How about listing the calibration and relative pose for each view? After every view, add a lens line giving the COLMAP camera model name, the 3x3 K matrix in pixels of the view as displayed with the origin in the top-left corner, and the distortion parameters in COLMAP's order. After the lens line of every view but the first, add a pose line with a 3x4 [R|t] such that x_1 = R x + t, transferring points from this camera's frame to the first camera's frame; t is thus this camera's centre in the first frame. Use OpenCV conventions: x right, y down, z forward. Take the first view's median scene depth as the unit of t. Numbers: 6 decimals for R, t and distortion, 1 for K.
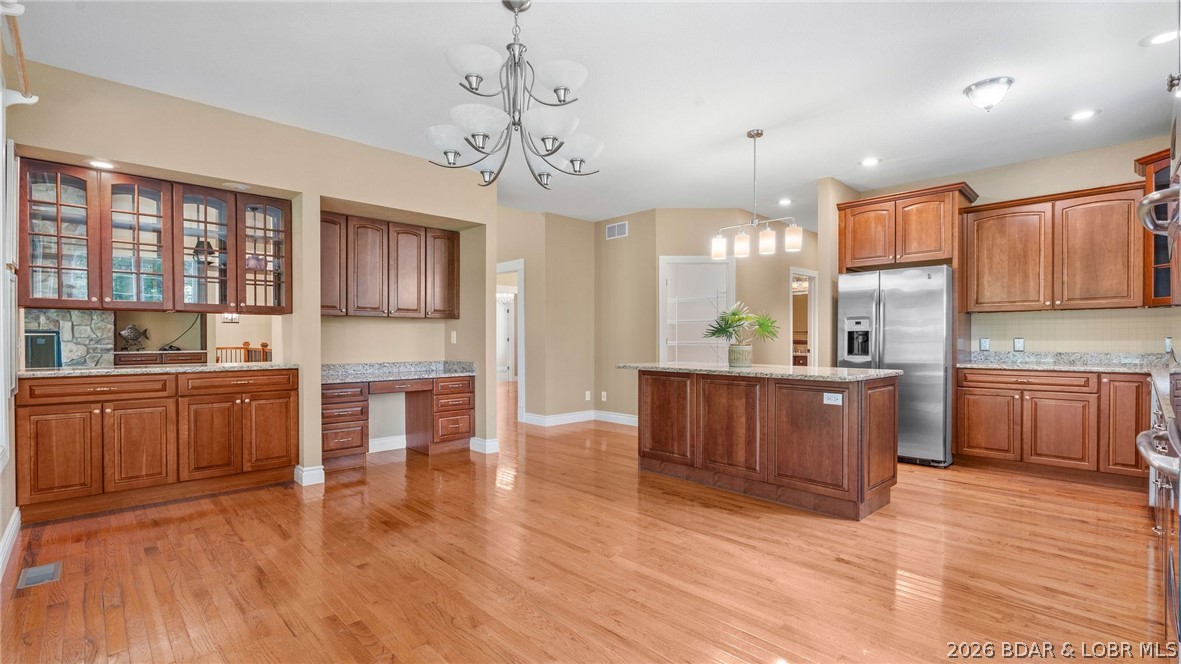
lens RADIAL K [[529.5, 0, 593.0], [0, 529.5, 344.9], [0, 0, 1]] dist [-0.011784, 0.004253]
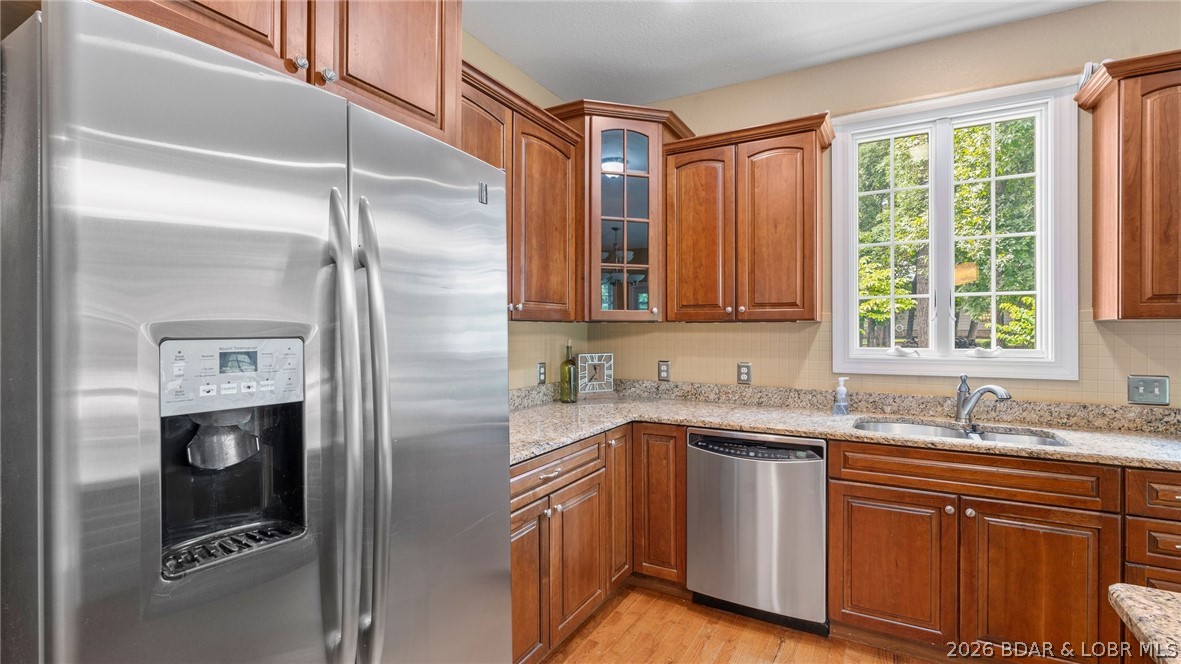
lens RADIAL K [[529.5, 0, 592.6], [0, 529.5, 329.2], [0, 0, 1]] dist [-0.011784, 0.004253]
pose [[-0.289645, 0.001057, 0.957134, 0.363530], [0.009404, 0.999954, 0.001741, -0.059527], [-0.957088, 0.009505, -0.289642, 1.103285]]
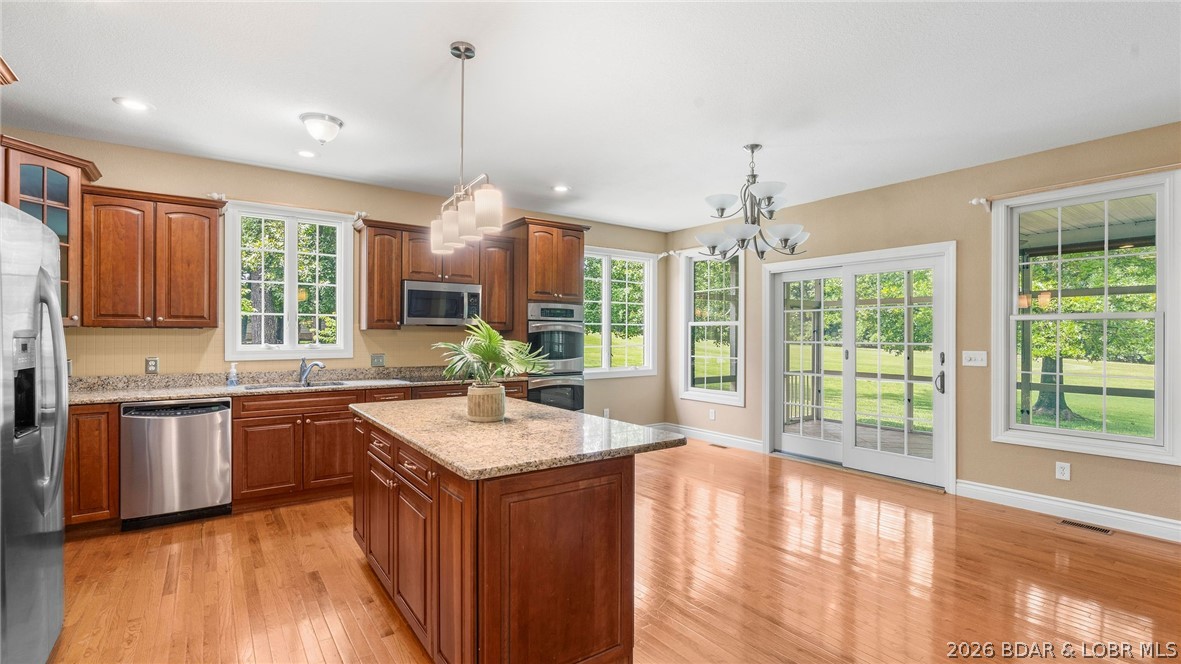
lens RADIAL K [[529.5, 0, 594.9], [0, 529.5, 334.4], [0, 0, 1]] dist [-0.011784, 0.004253]
pose [[-0.991074, -0.003646, 0.133262, 0.062463], [-0.002271, 0.999943, 0.010470, -0.065360], [-0.133293, 0.010074, -0.991025, 1.537690]]
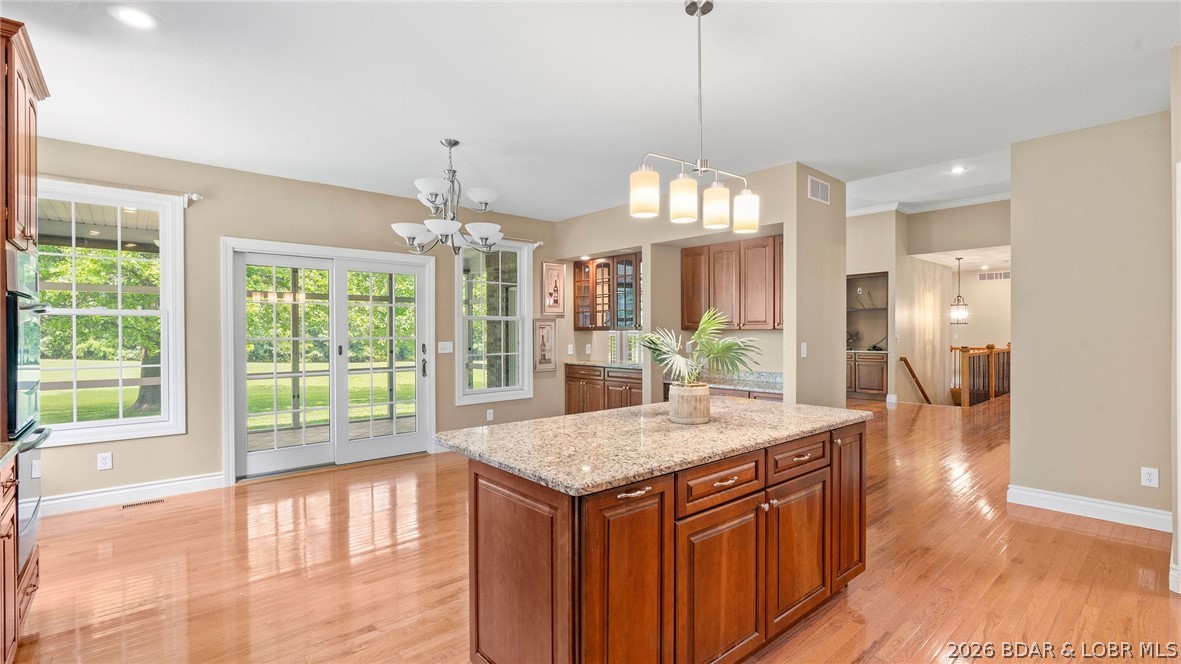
lens RADIAL K [[529.5, 0, 592.2], [0, 529.5, 335.4], [0, 0, 1]] dist [-0.011784, 0.004253]
pose [[-0.039392, 0.007612, -0.999195, 0.828348], [-0.008023, 0.999936, 0.007934, -0.055045], [0.999192, 0.008329, -0.039328, 0.873875]]
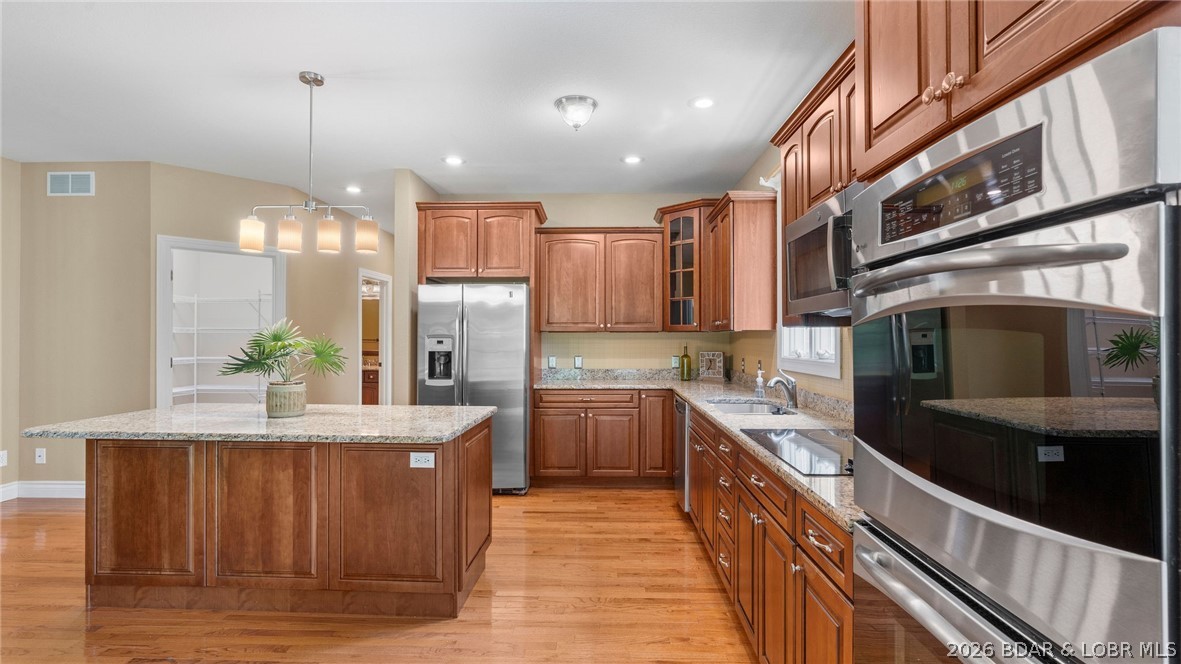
lens RADIAL K [[529.5, 0, 593.5], [0, 529.5, 333.0], [0, 0, 1]] dist [-0.011784, 0.004253]
pose [[0.711383, 0.006608, 0.702774, 0.080601], [0.006451, 0.999852, -0.015931, -0.048345], [-0.702775, 0.015867, 0.711235, 0.235933]]
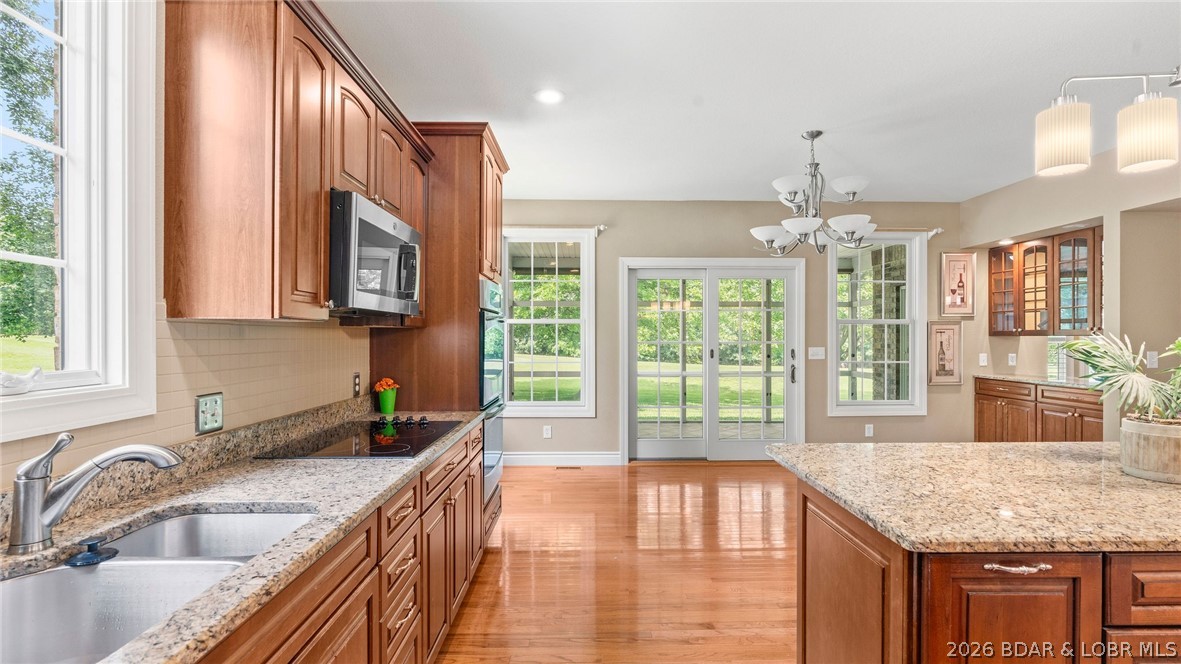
lens RADIAL K [[529.5, 0, 594.3], [0, 529.5, 337.5], [0, 0, 1]] dist [-0.011784, 0.004253]
pose [[-0.674517, 0.001079, -0.738259, 0.789916], [-0.008262, 0.999925, 0.009010, -0.055810], [0.738213, 0.012177, -0.674458, 0.908718]]
